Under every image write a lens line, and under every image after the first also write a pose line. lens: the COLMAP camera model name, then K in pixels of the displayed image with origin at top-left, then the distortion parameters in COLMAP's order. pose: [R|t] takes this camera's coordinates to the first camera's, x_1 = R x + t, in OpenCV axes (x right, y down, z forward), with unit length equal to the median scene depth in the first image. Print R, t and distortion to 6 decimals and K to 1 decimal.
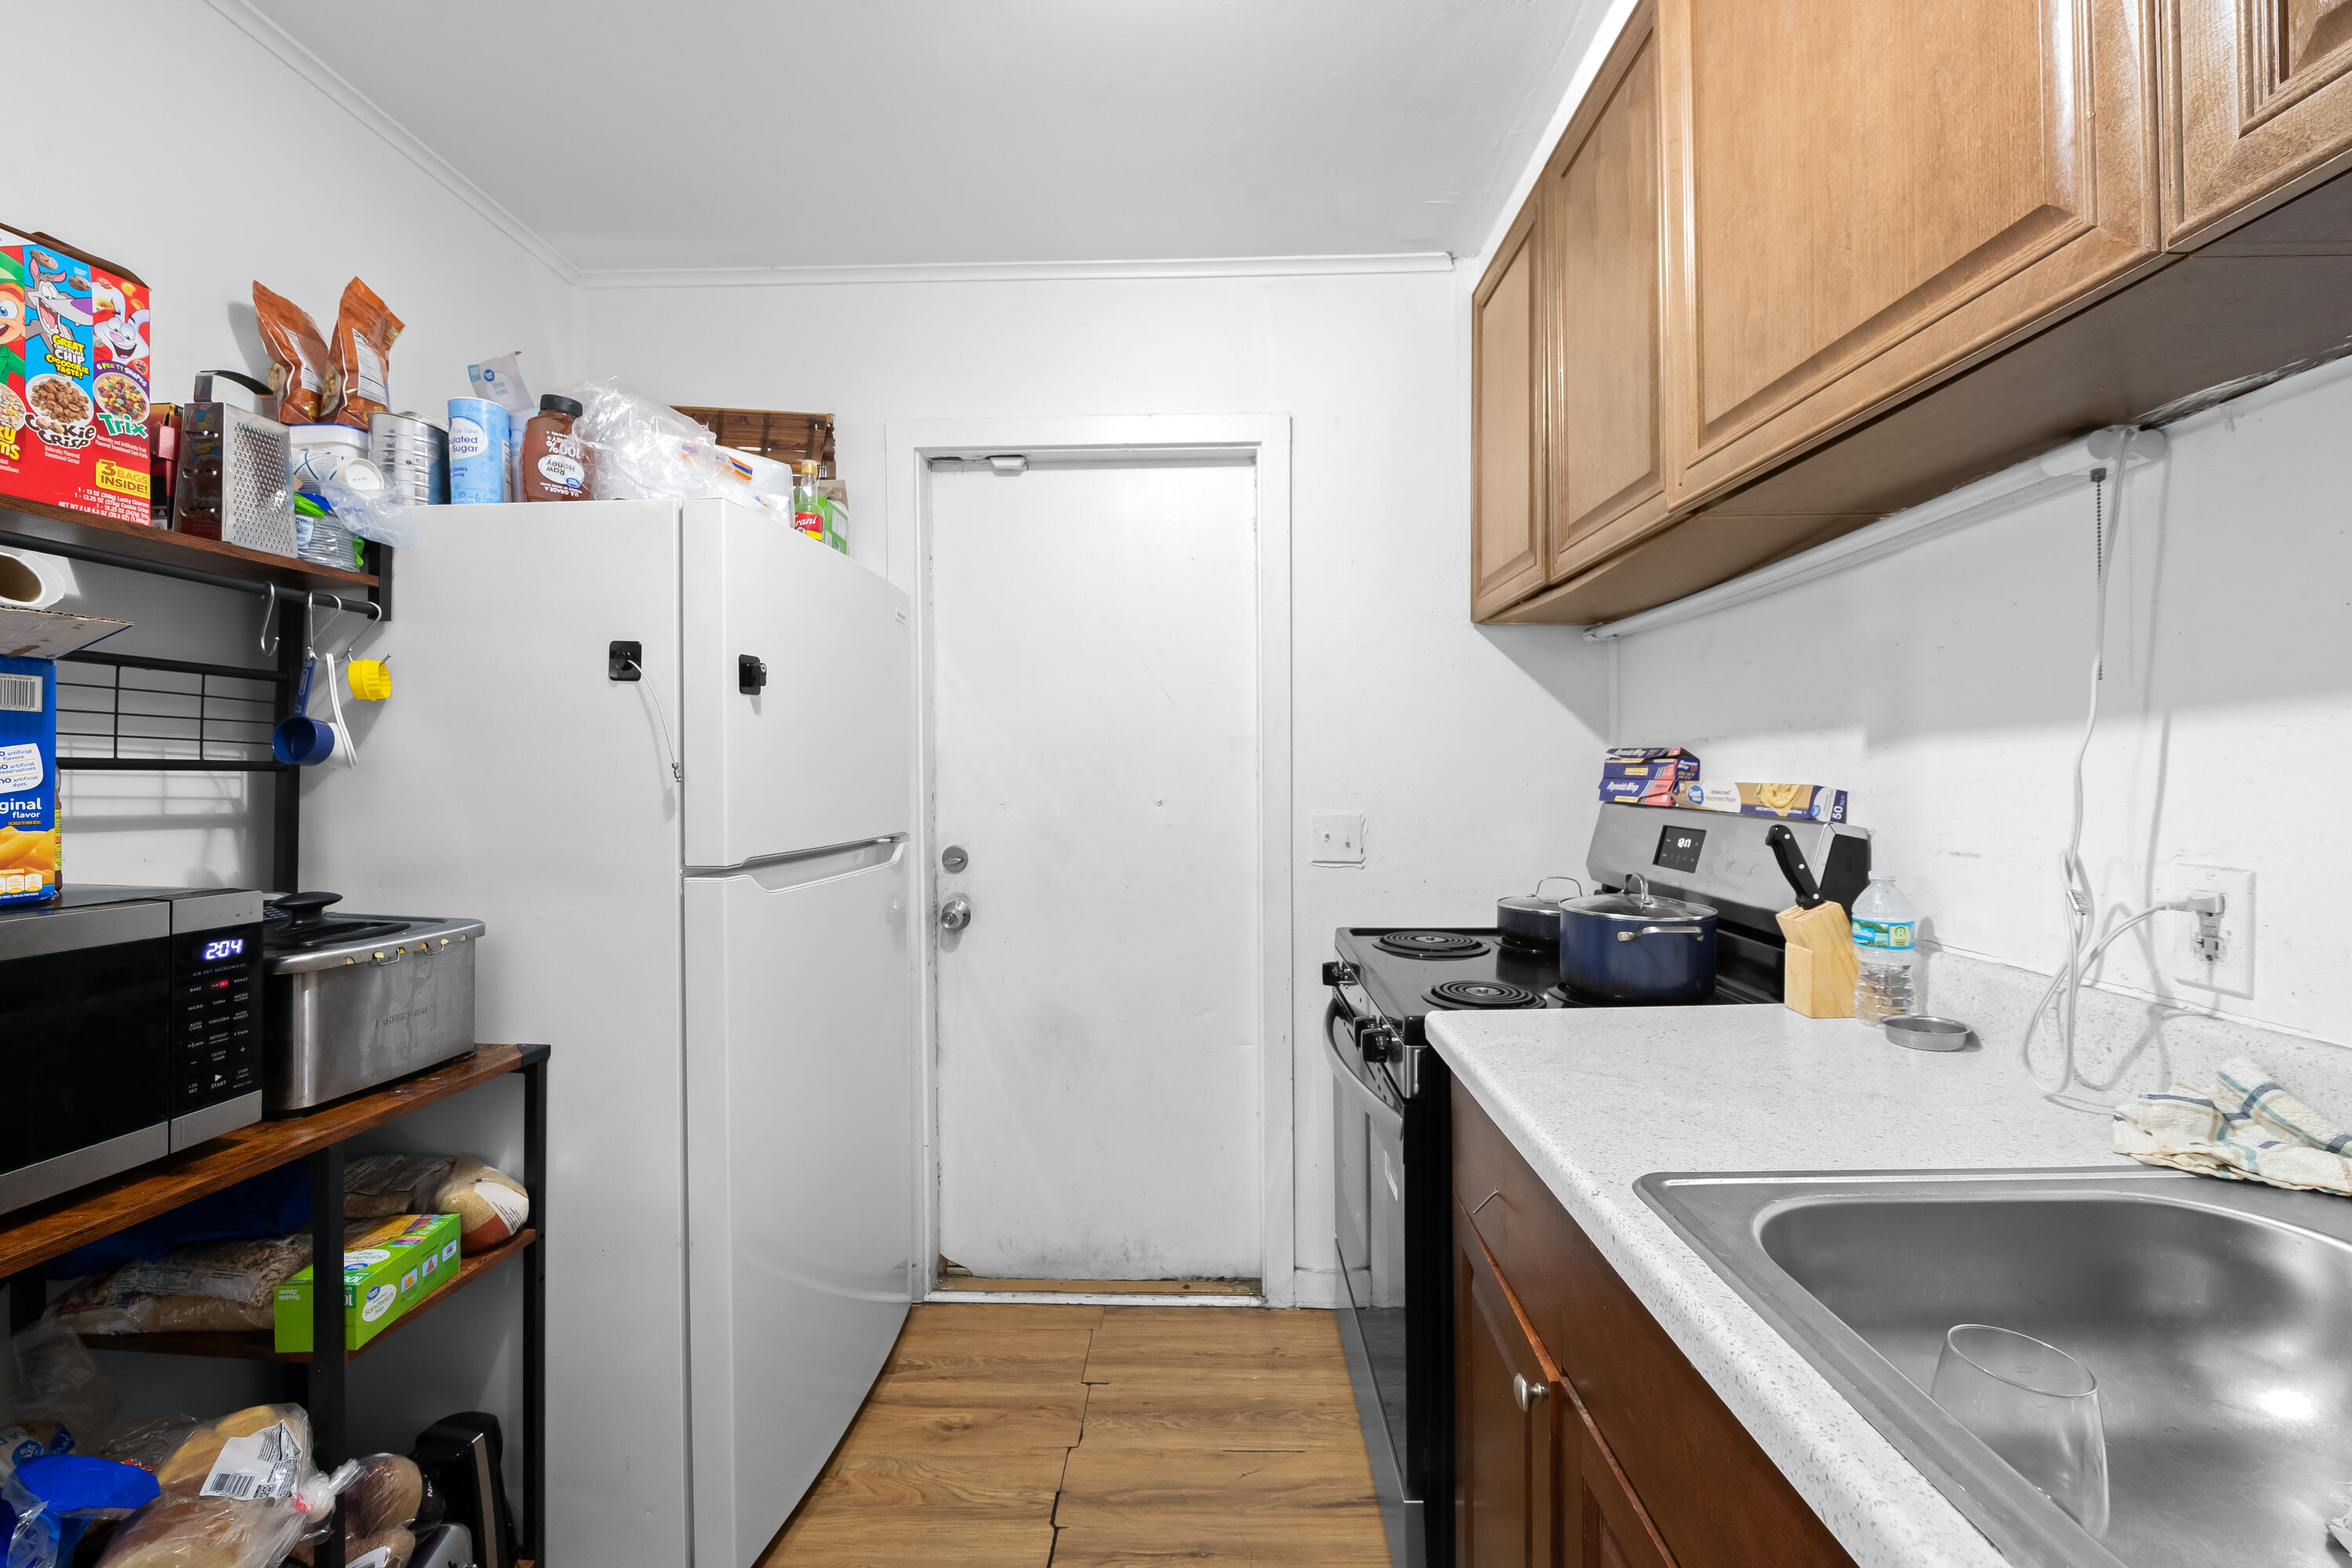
lens RADIAL K [[929.1, 0, 1181.5], [0, 929.1, 782.1], [0, 0, 1]] dist [0.001748, -0.003354]
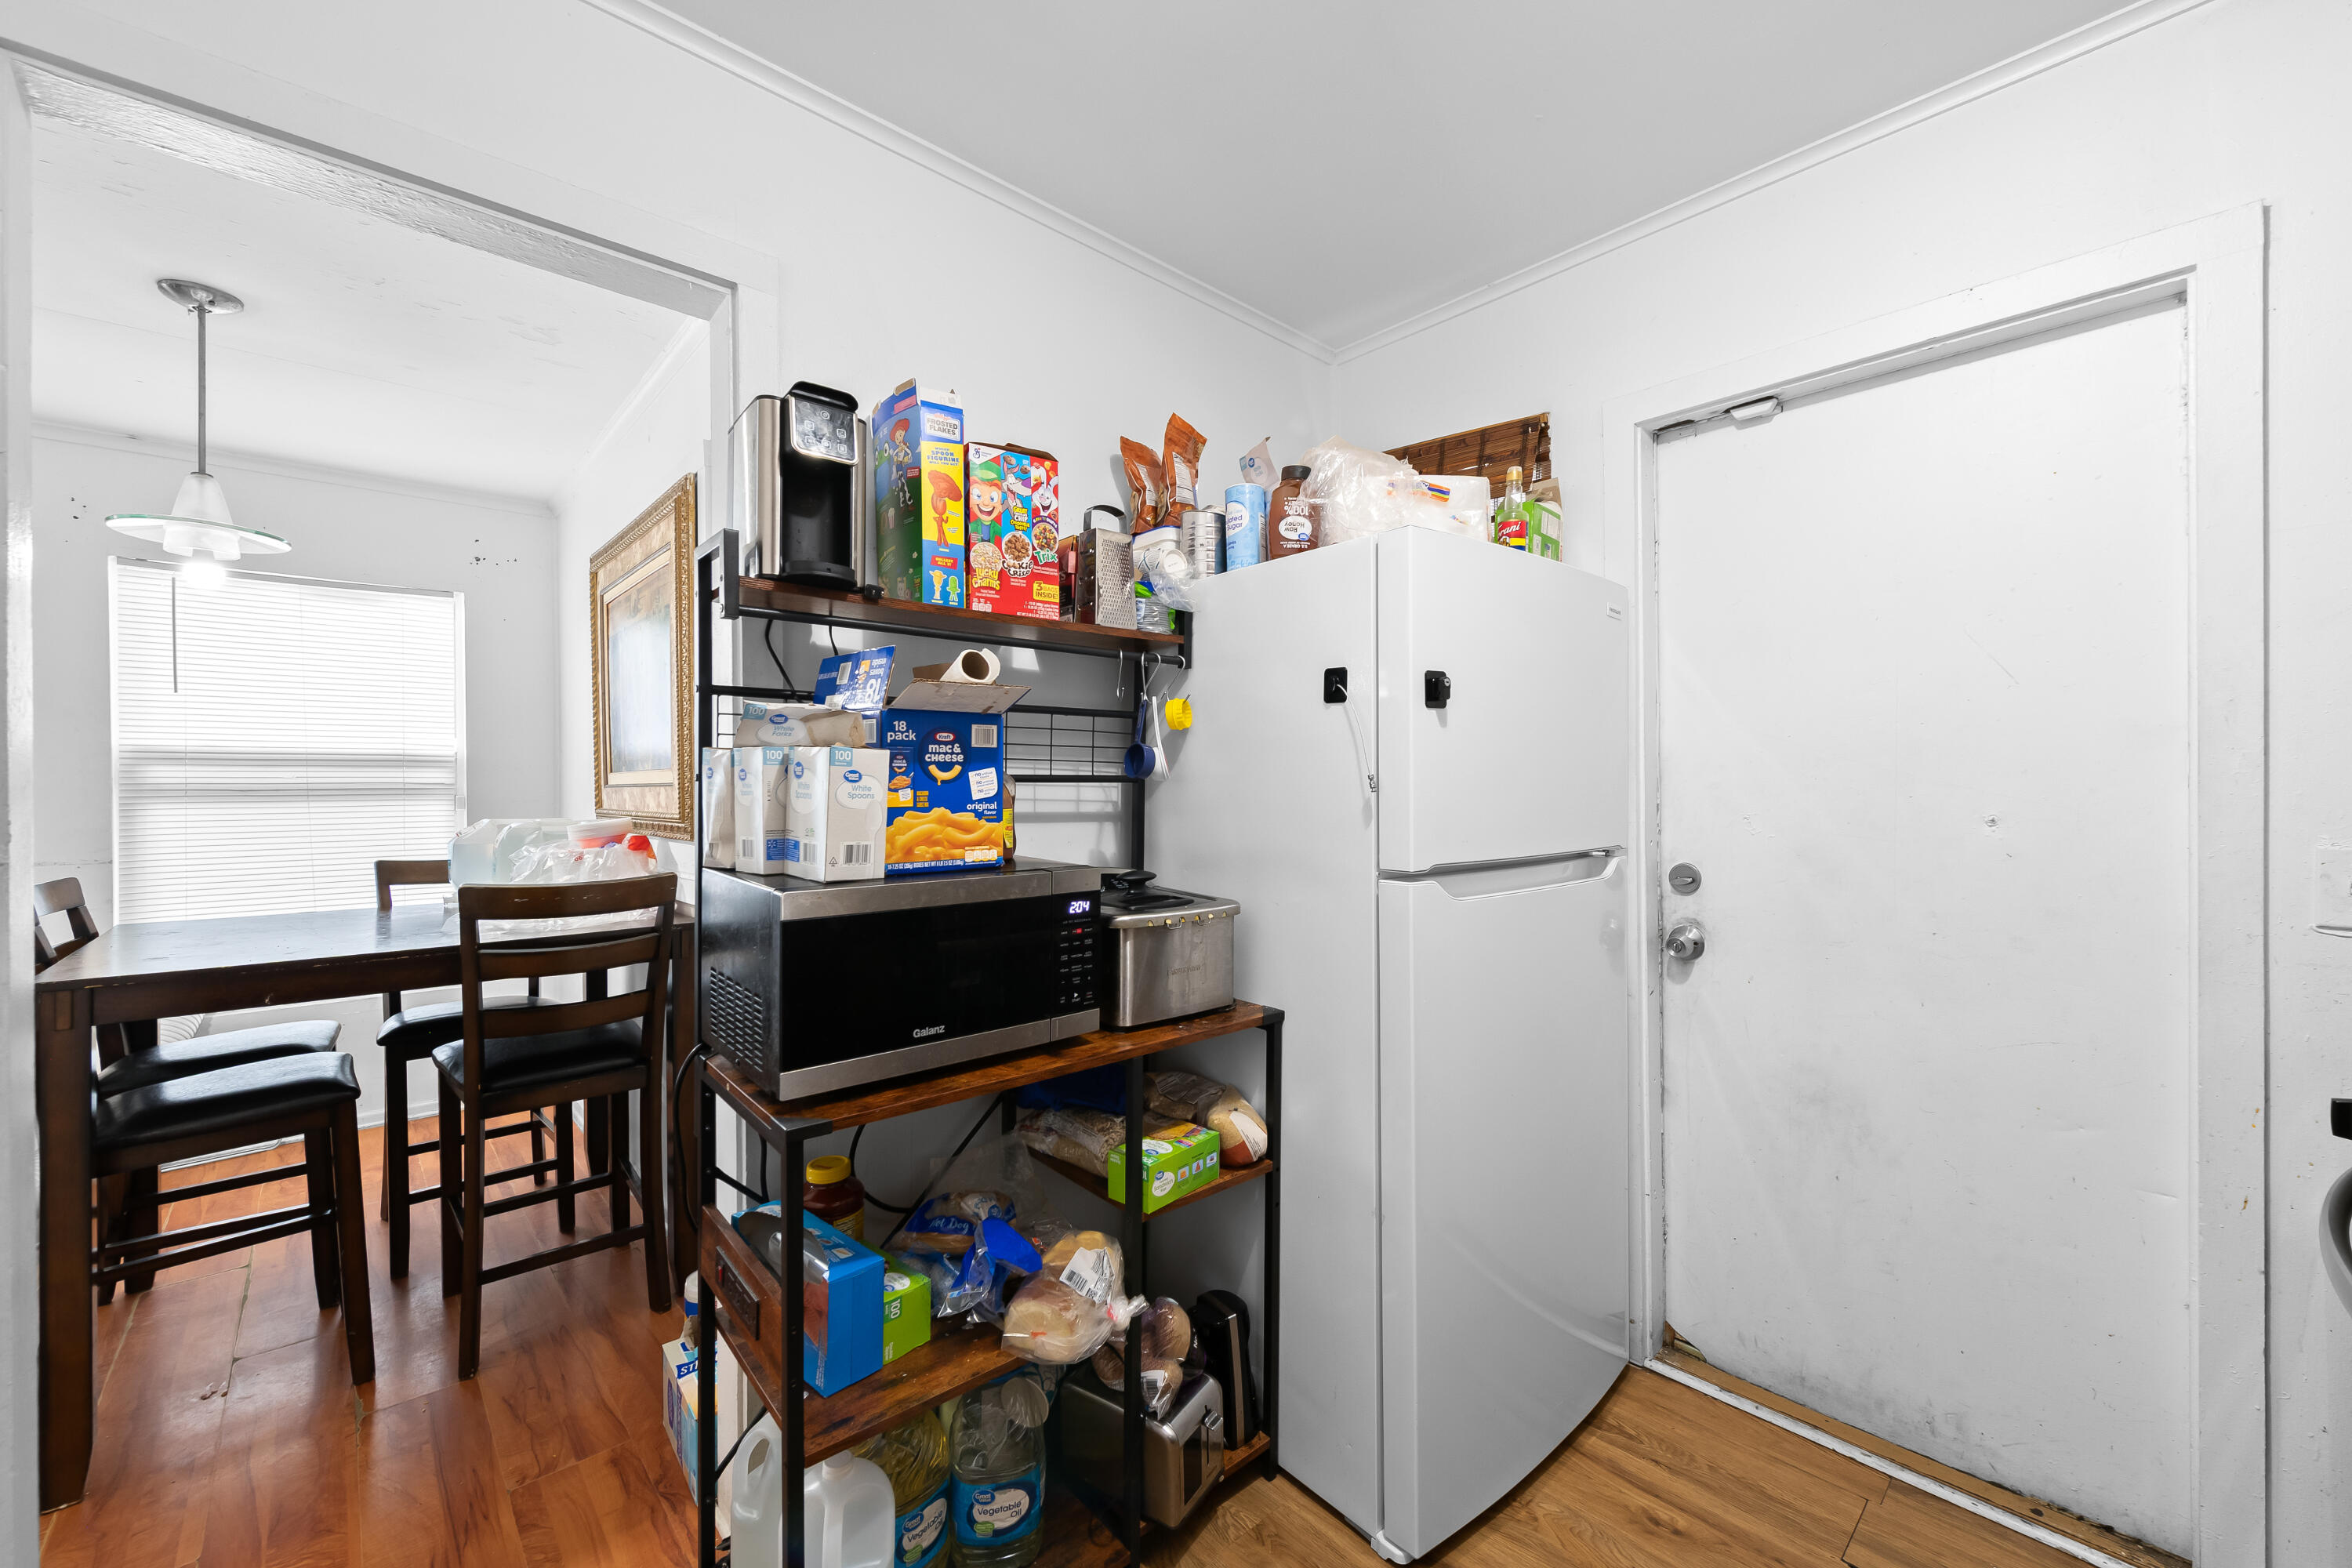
lens RADIAL K [[926.2, 0, 1183.1], [0, 926.2, 789.5], [0, 0, 1]] dist [0.011727, -0.005725]
pose [[0.701236, 0.003914, -0.712918, 0.076450], [-0.001884, 0.999992, 0.003638, -0.006306], [0.712927, -0.001208, 0.701238, 0.068363]]
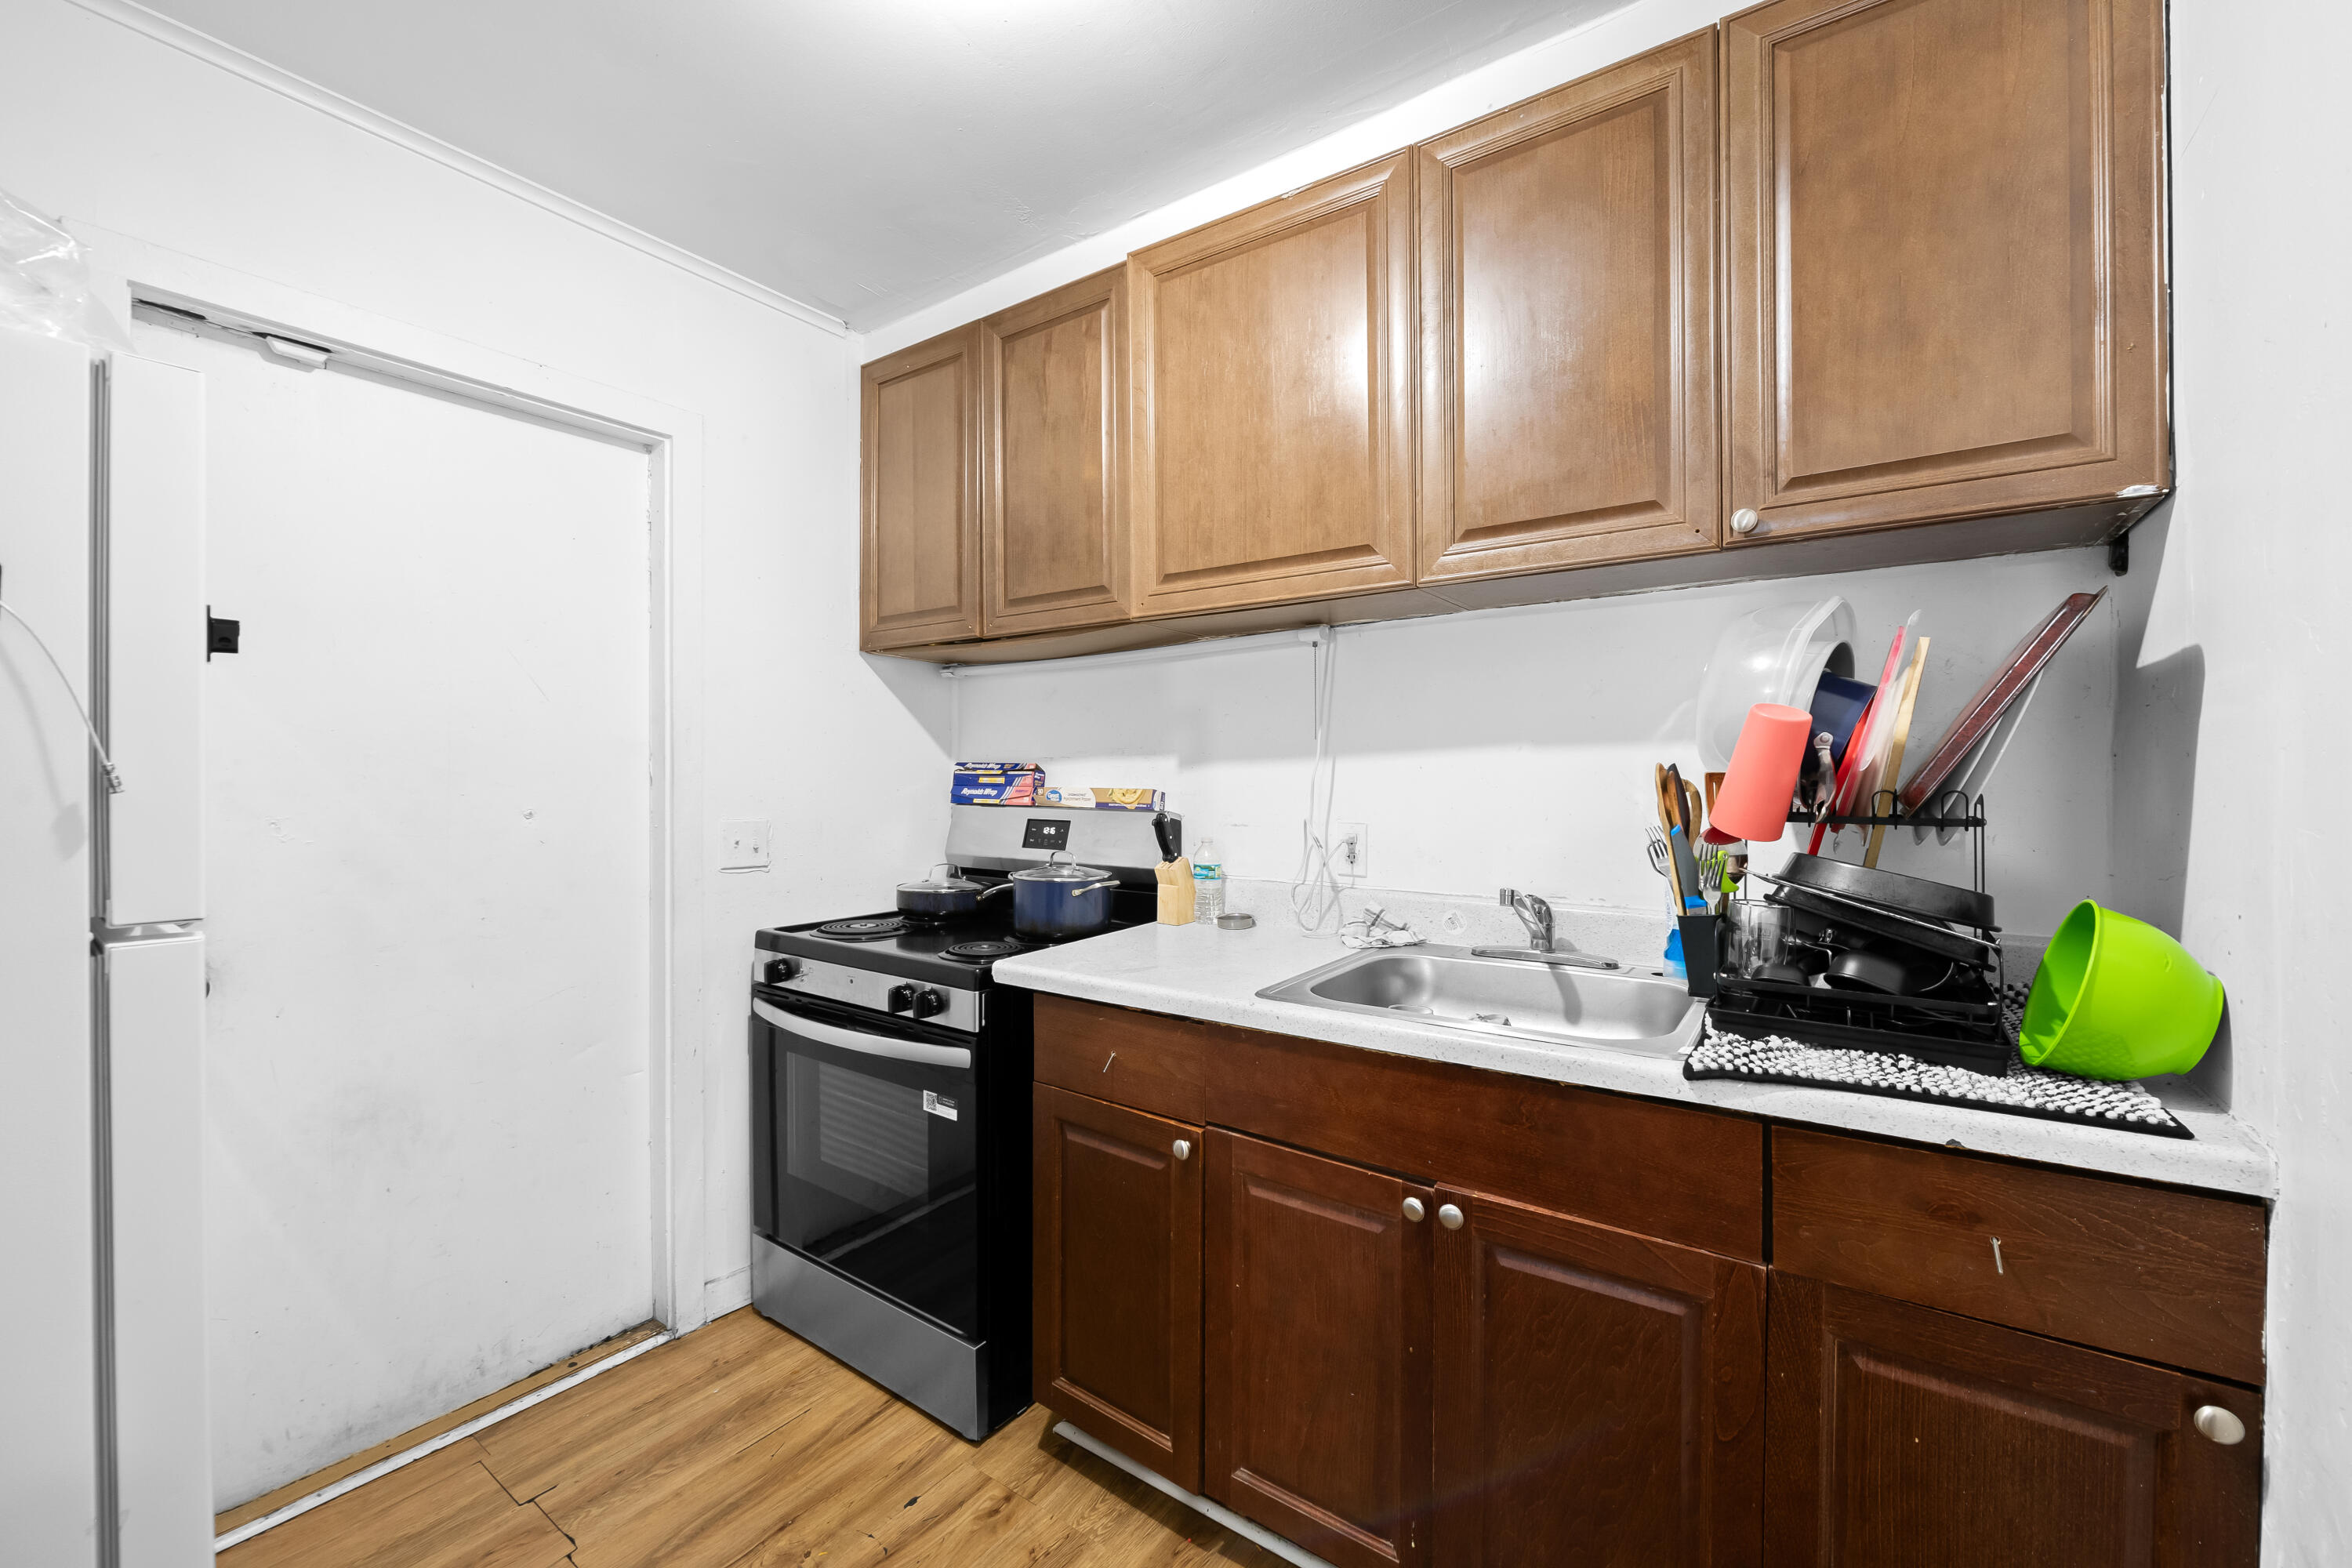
lens RADIAL K [[957.9, 0, 1181.2], [0, 957.9, 777.6], [0, 0, 1]] dist [0.001679, -0.003357]
pose [[0.548337, 0.005592, 0.836239, -0.643826], [0.004841, 0.999940, -0.009861, -0.000348], [-0.836243, 0.009455, 0.548277, 0.025174]]
